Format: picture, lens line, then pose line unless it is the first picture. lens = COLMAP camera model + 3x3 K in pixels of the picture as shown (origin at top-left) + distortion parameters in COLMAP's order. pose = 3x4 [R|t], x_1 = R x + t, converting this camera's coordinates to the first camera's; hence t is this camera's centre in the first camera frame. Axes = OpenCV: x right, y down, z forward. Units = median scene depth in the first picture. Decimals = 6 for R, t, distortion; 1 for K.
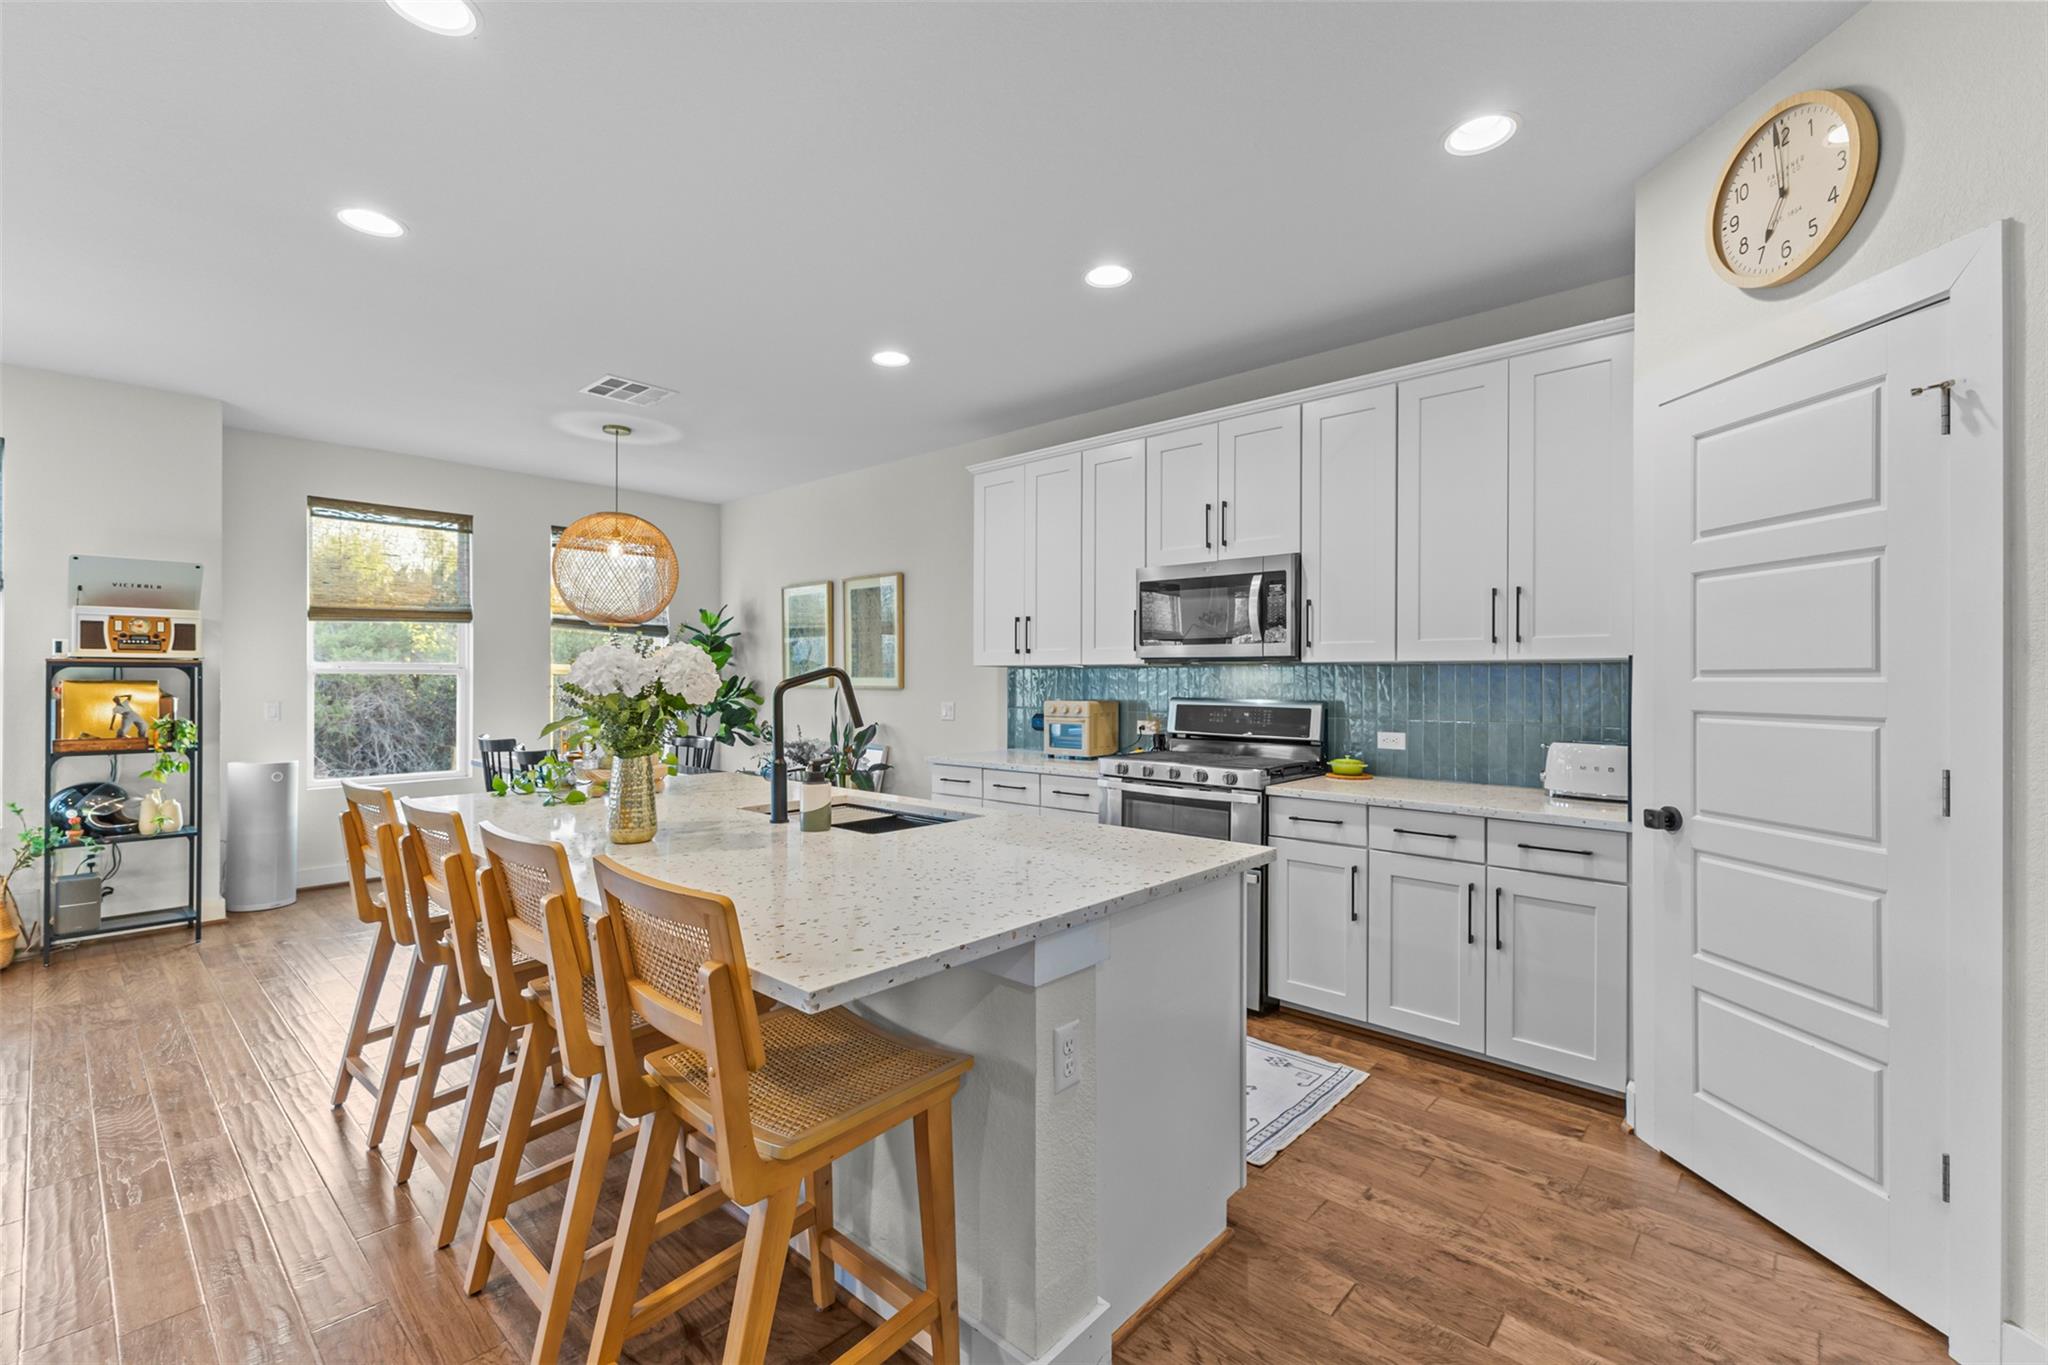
lens RADIAL K [[891.2, 0, 1027.6], [0, 891.2, 678.0], [0, 0, 1]] dist [0.008704, -0.002365]
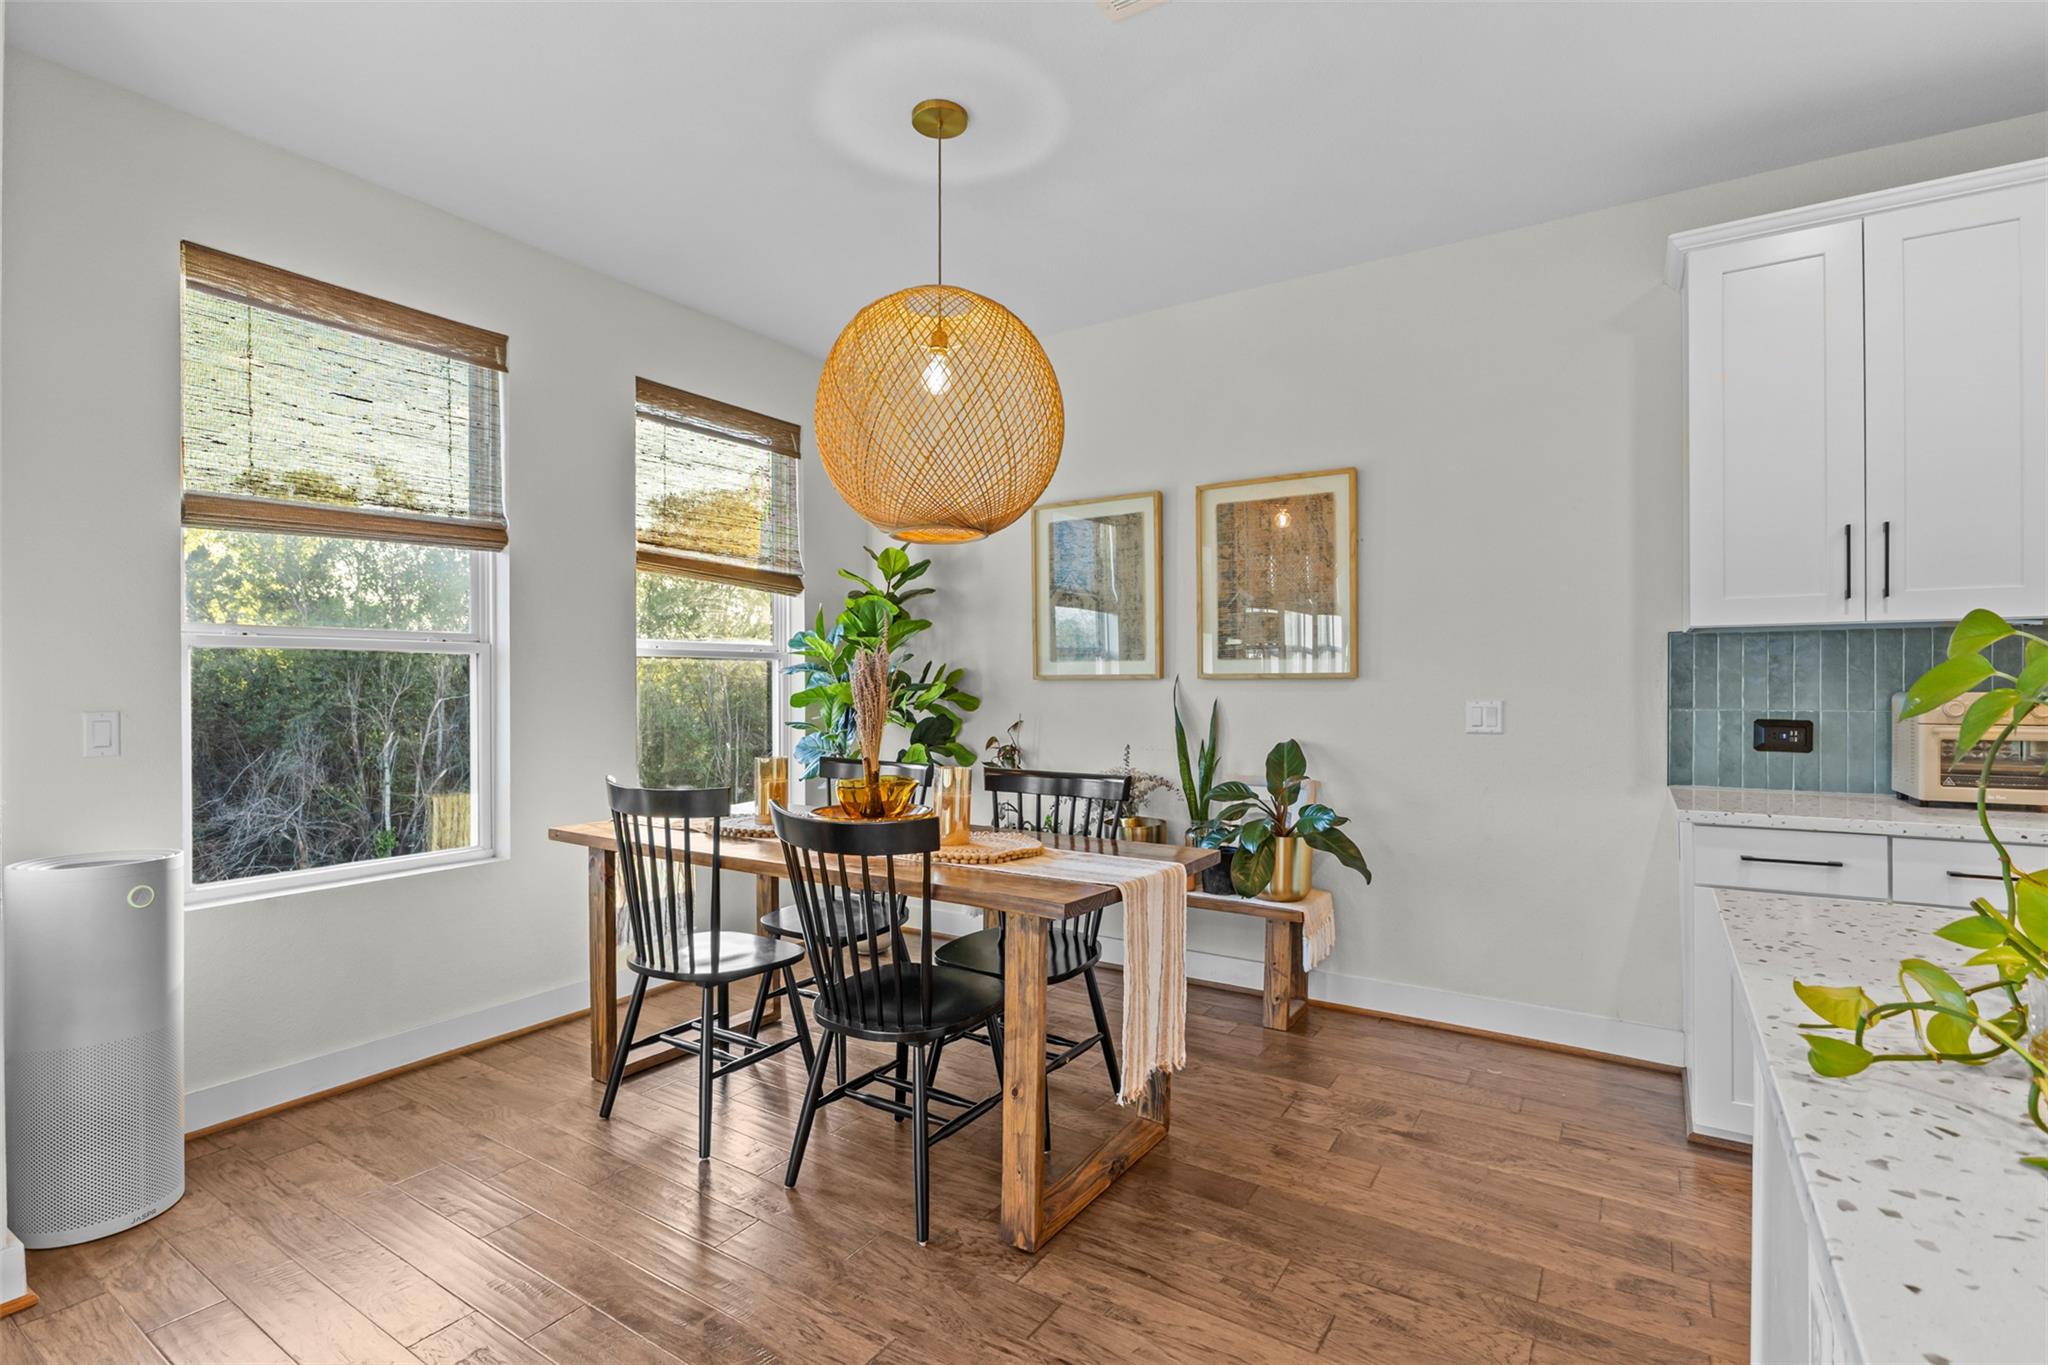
lens RADIAL K [[1014.9, 0, 1005.2], [0, 1014.9, 680.6], [0, 0, 1]] dist [0.004684, 0.000623]
pose [[0.989769, -0.017984, 0.141544, -0.696453], [0.015336, 0.999687, 0.019774, -0.002522], [-0.141855, -0.017401, 0.989734, 0.629474]]
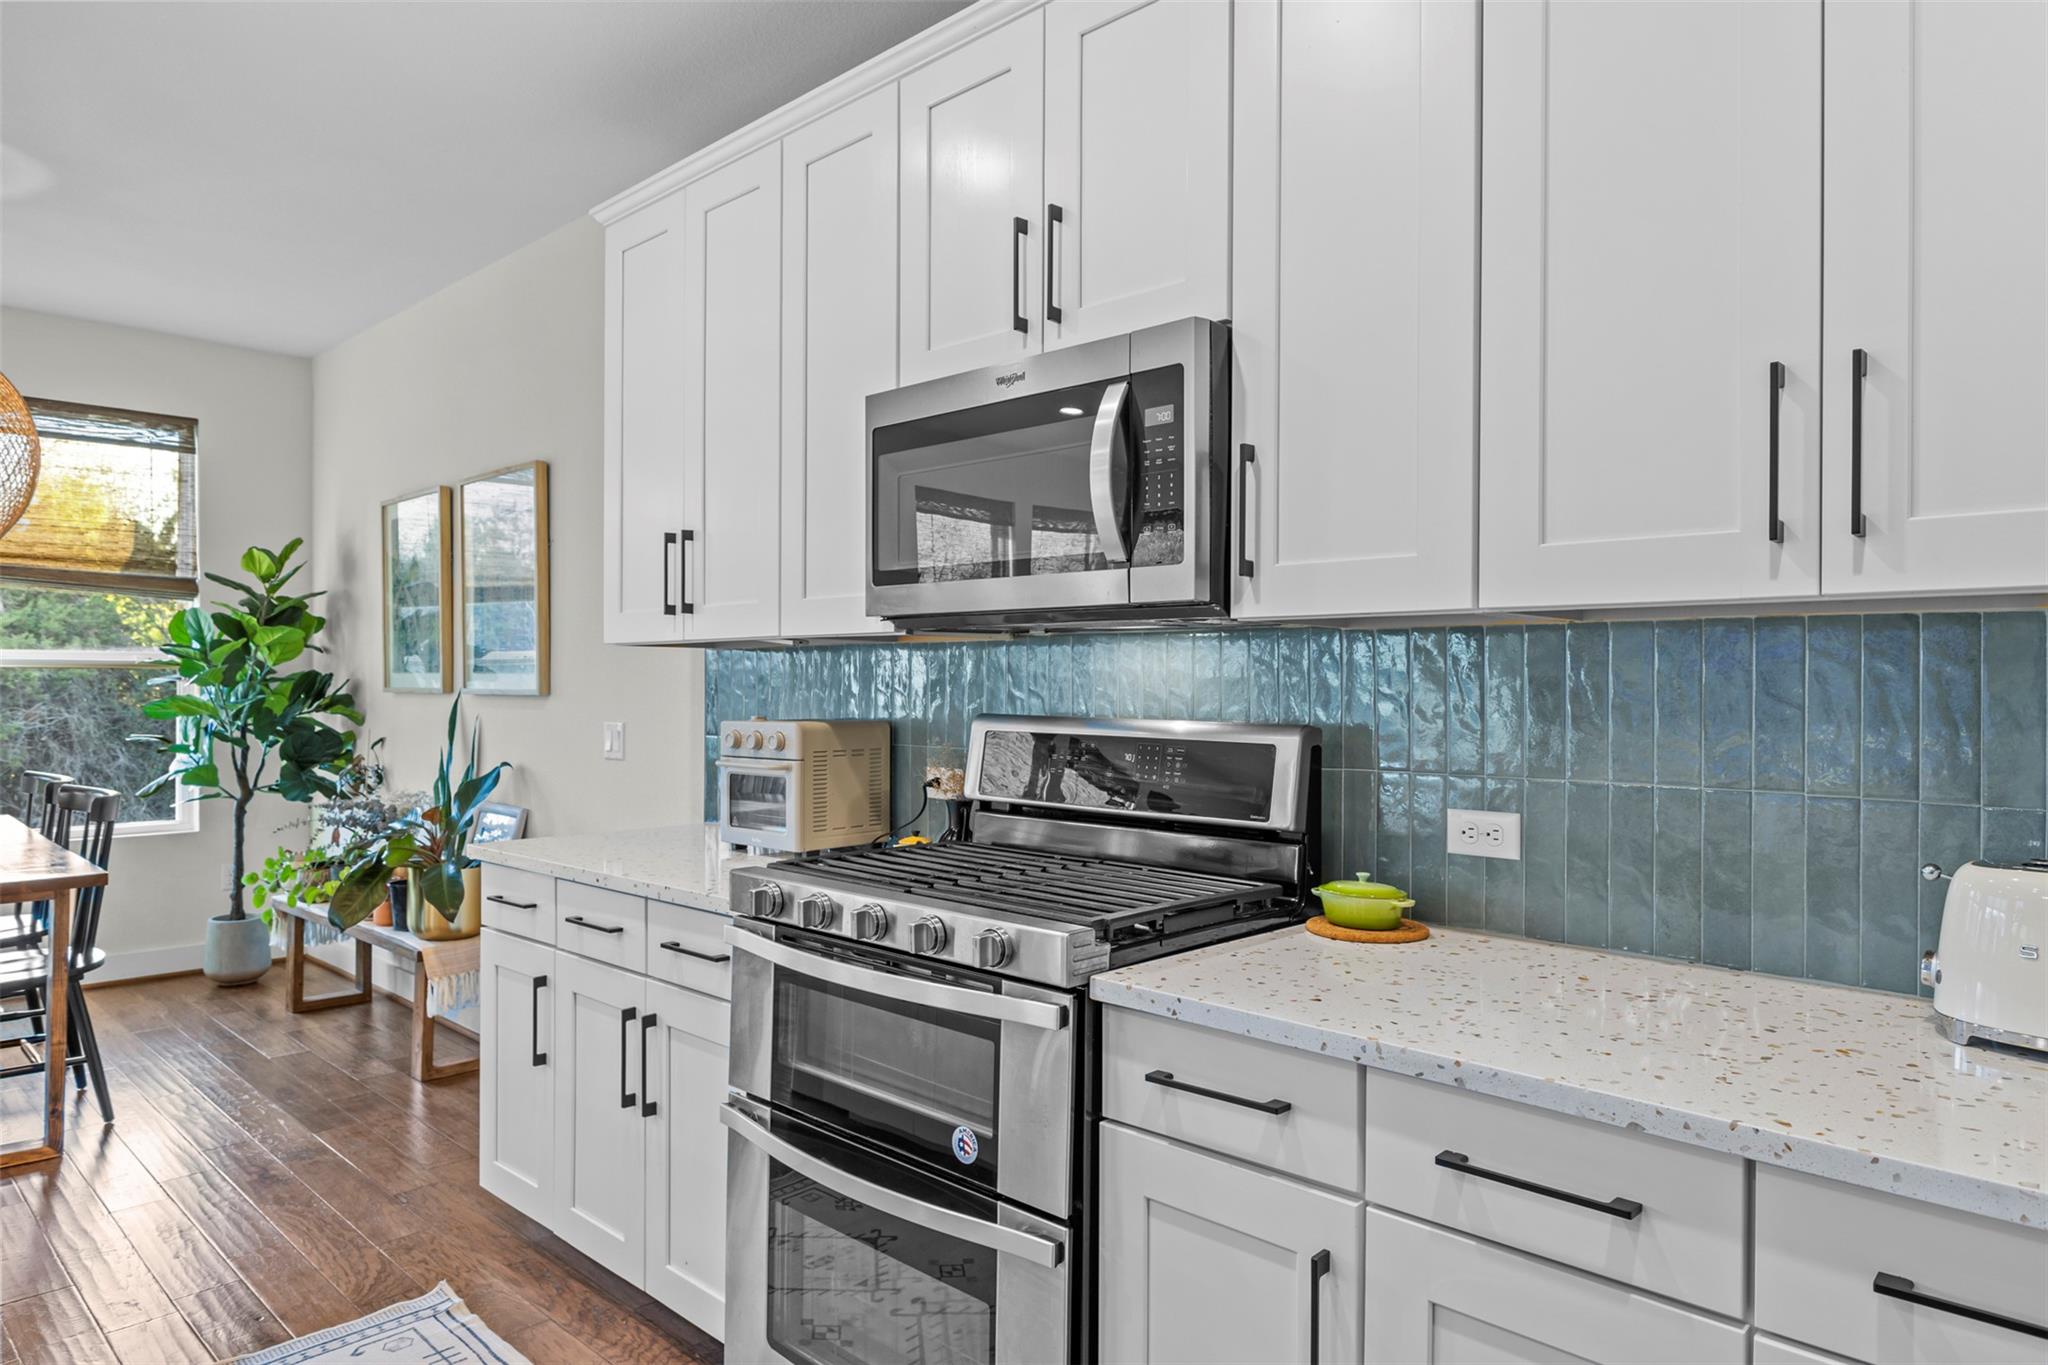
lens RADIAL K [[1274.9, 0, 1023.6], [0, 1274.9, 689.5], [0, 0, 1]] dist [-0.001072, -0.003493]
pose [[0.999361, 0.000146, -0.035741, 0.234945], [0.000099, 0.999977, 0.006835, 0.007304], [0.035742, -0.006835, 0.999338, 0.464068]]
